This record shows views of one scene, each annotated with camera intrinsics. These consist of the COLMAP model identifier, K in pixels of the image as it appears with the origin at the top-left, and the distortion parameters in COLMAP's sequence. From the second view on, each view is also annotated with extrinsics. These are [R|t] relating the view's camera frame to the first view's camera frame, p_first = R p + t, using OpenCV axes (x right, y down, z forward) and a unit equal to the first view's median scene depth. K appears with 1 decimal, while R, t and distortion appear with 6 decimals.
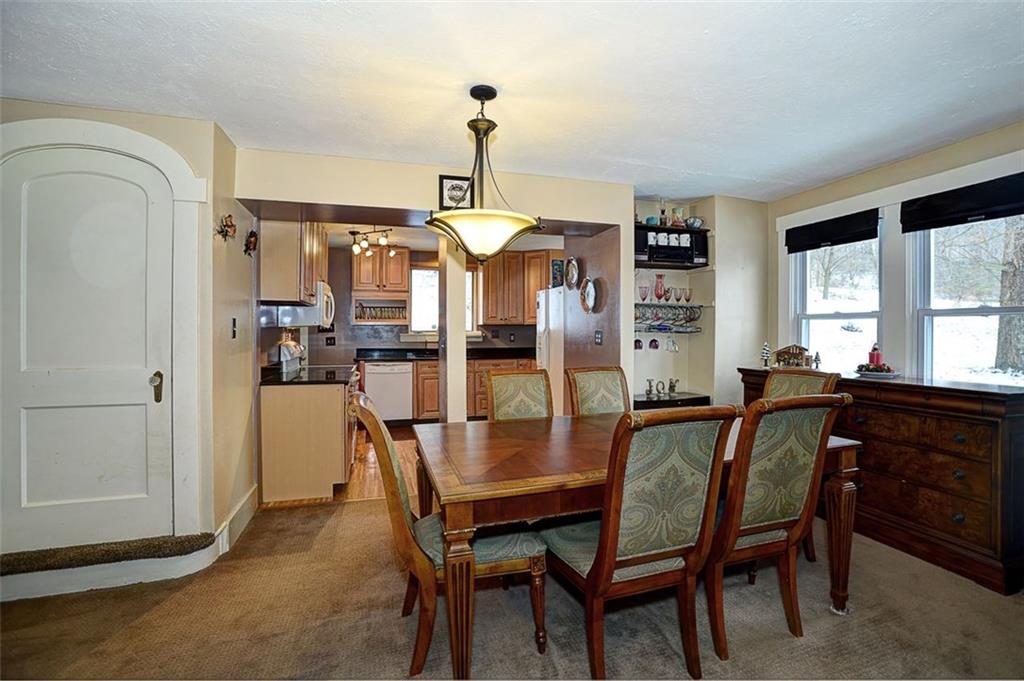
lens RADIAL K [[451.4, 0, 506.2], [0, 451.4, 334.5], [0, 0, 1]] dist [-0.020683, 0.000677]
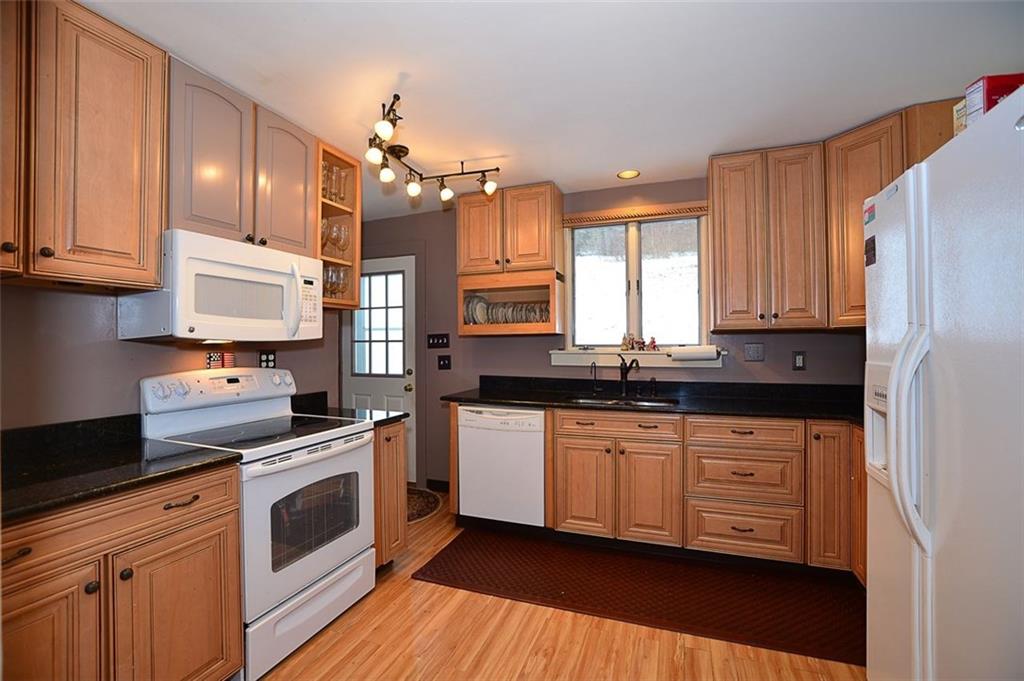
lens RADIAL K [[451.4, 0, 516.5], [0, 451.4, 343.3], [0, 0, 1]] dist [-0.020683, 0.000677]
pose [[0.805829, -0.003445, -0.592138, 0.050510], [0.003279, 0.999994, -0.001356, -0.009276], [0.592139, -0.000848, 0.805836, 0.544859]]
